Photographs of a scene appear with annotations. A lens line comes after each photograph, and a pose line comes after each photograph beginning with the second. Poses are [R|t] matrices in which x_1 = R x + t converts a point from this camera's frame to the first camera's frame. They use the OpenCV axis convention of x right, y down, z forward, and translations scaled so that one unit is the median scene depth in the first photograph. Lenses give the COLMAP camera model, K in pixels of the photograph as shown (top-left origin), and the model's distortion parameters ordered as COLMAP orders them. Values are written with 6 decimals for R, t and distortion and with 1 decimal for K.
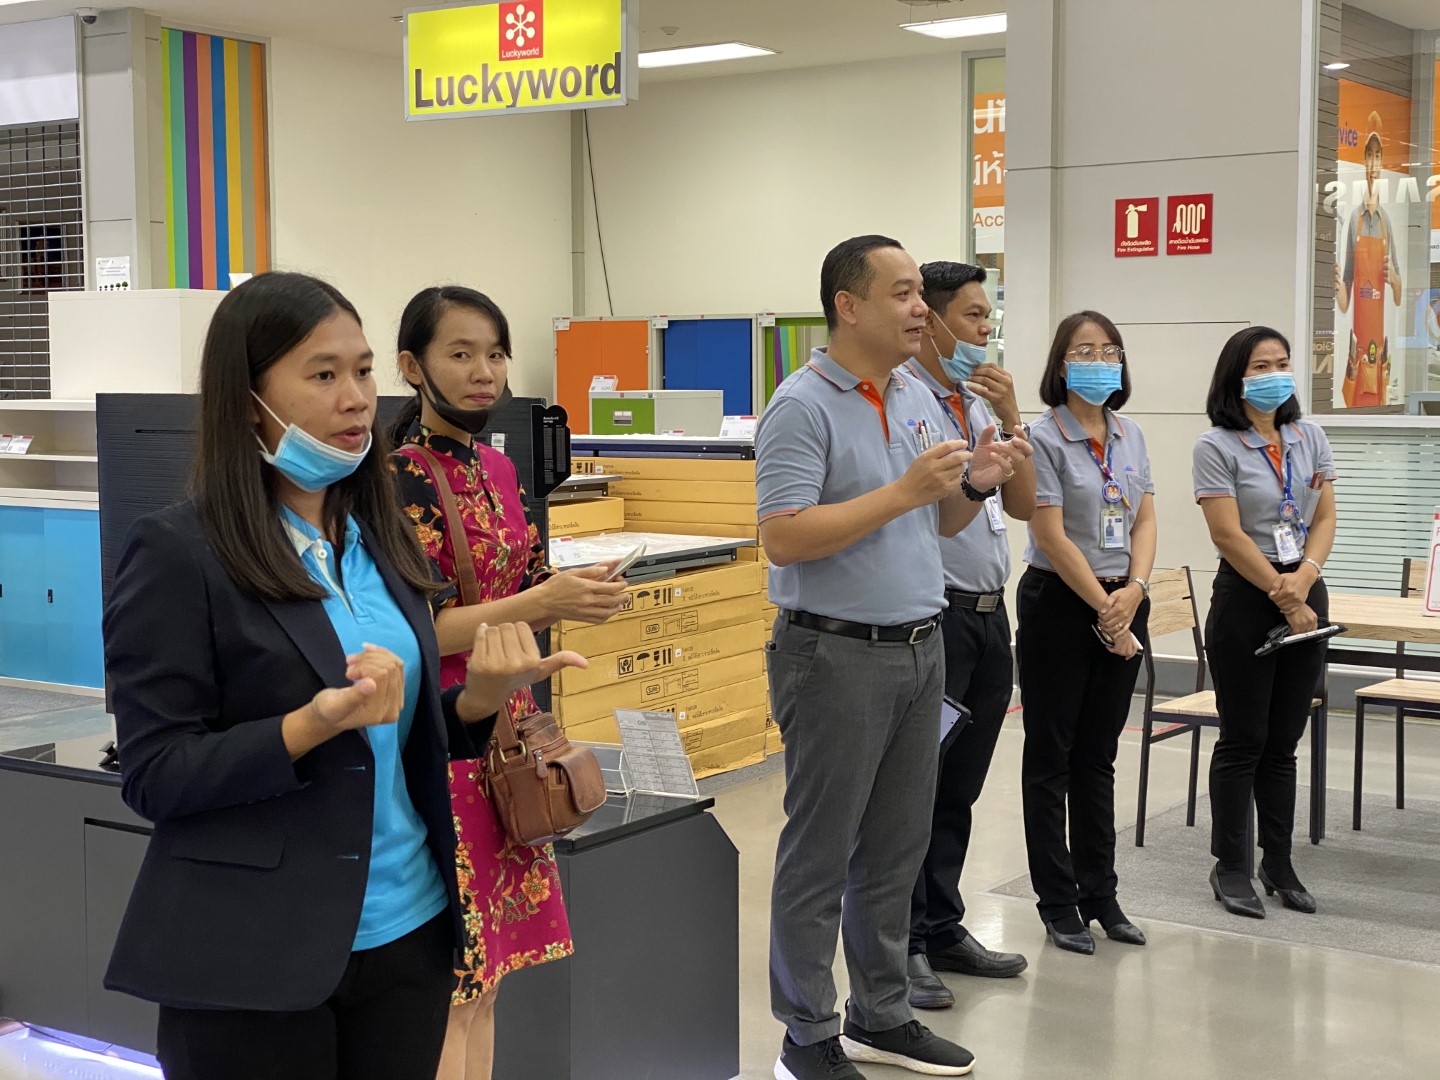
lens RADIAL K [[2138.4, 0, 729.4], [0, 2138.4, 535.0], [0, 0, 1]] dist [0.085665, 0.000000]
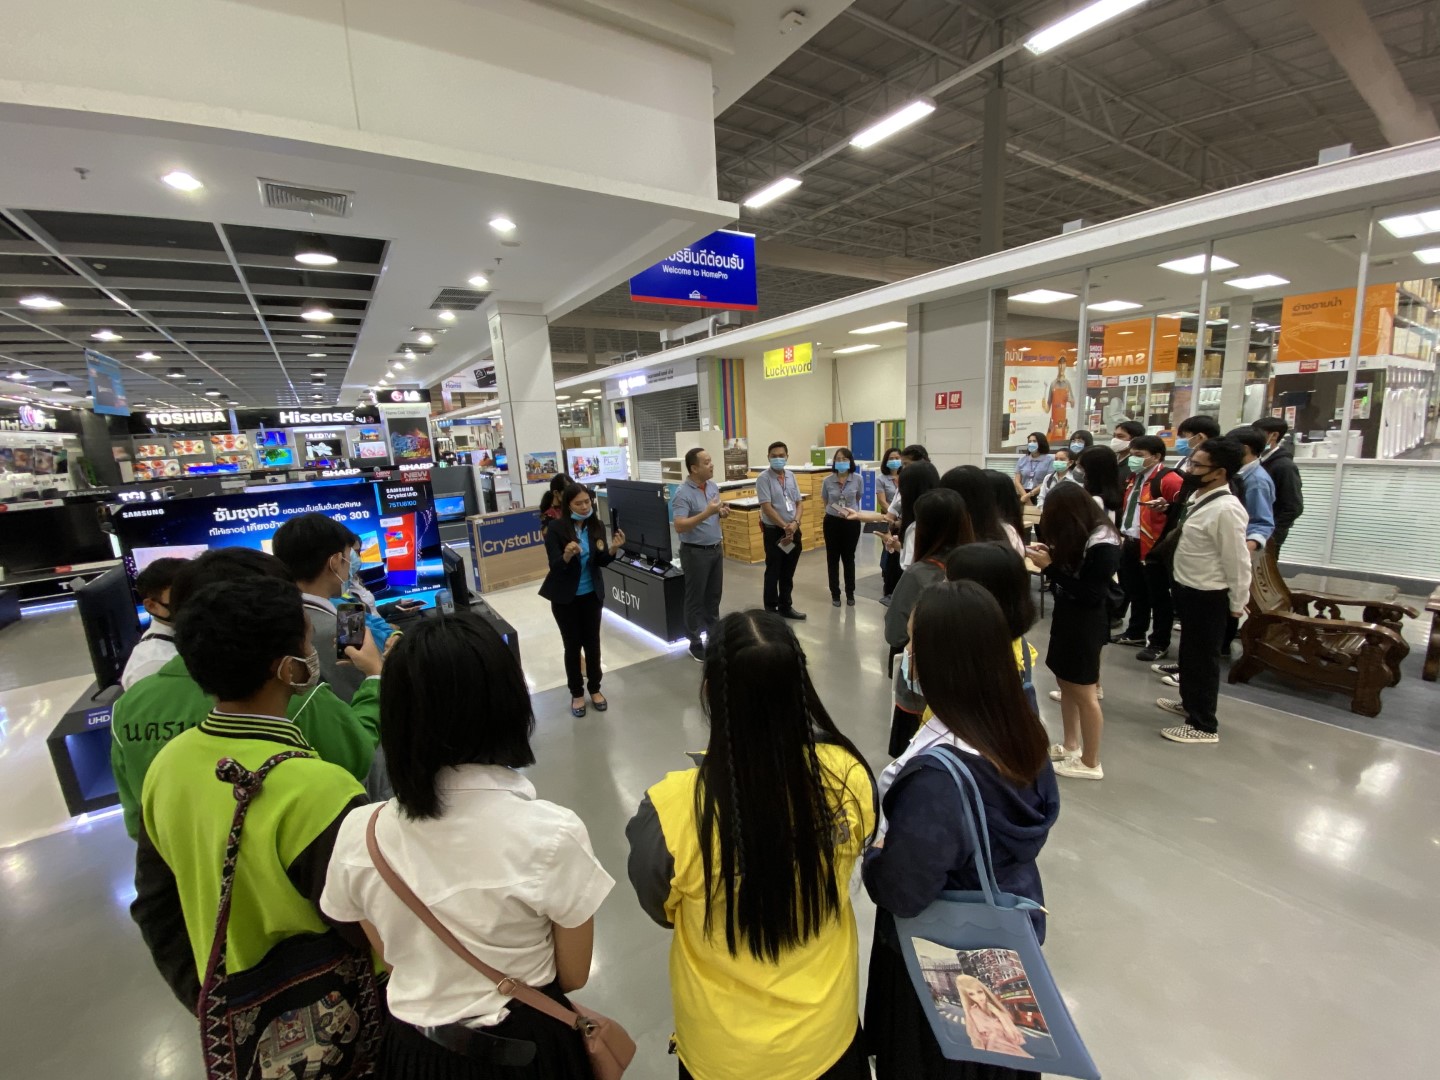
lens RADIAL K [[575.7, 0, 714.0], [0, 575.7, 548.0], [0, 0, 1]] dist [0.012940, -0.014721]
pose [[0.925561, 0.030292, -0.377385, 0.180701], [0.022051, 0.990789, 0.133609, -0.033110], [0.377956, -0.131985, 0.916368, -0.042443]]
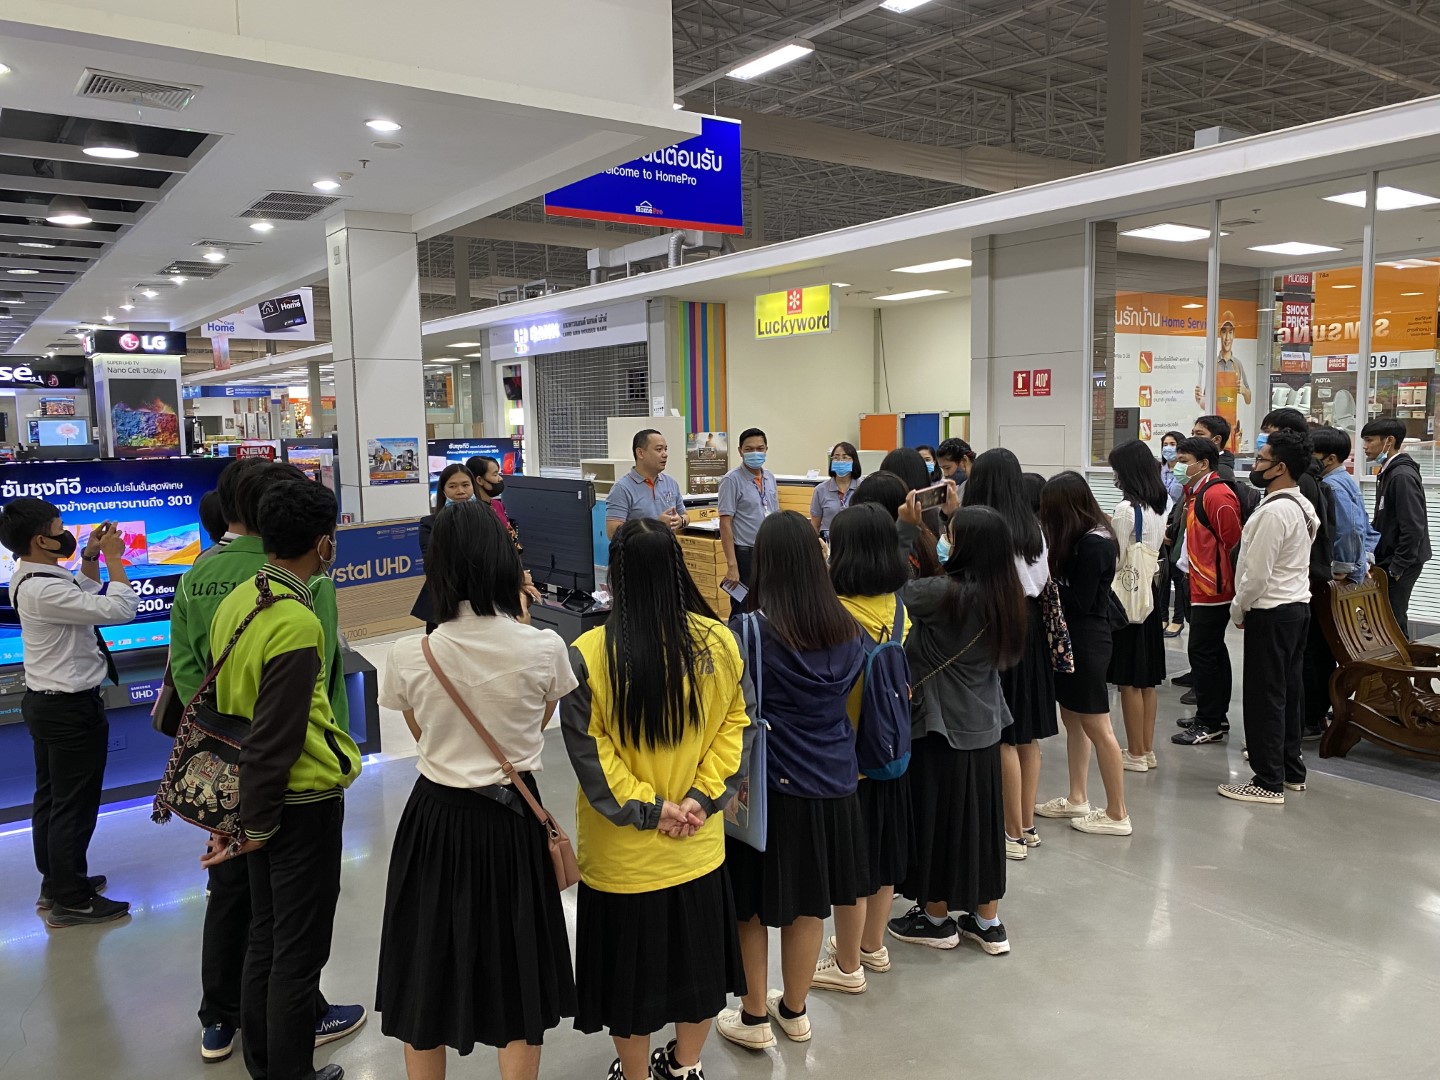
lens RADIAL K [[1097.5, 0, 712.3], [0, 1097.5, 539.9], [0, 0, 1]] dist [0.030385, -0.038967]
pose [[0.937146, 0.023914, -0.348118, 0.252926], [-0.011822, 0.999252, 0.036818, -0.013742], [0.348738, -0.030388, 0.936727, -0.189761]]
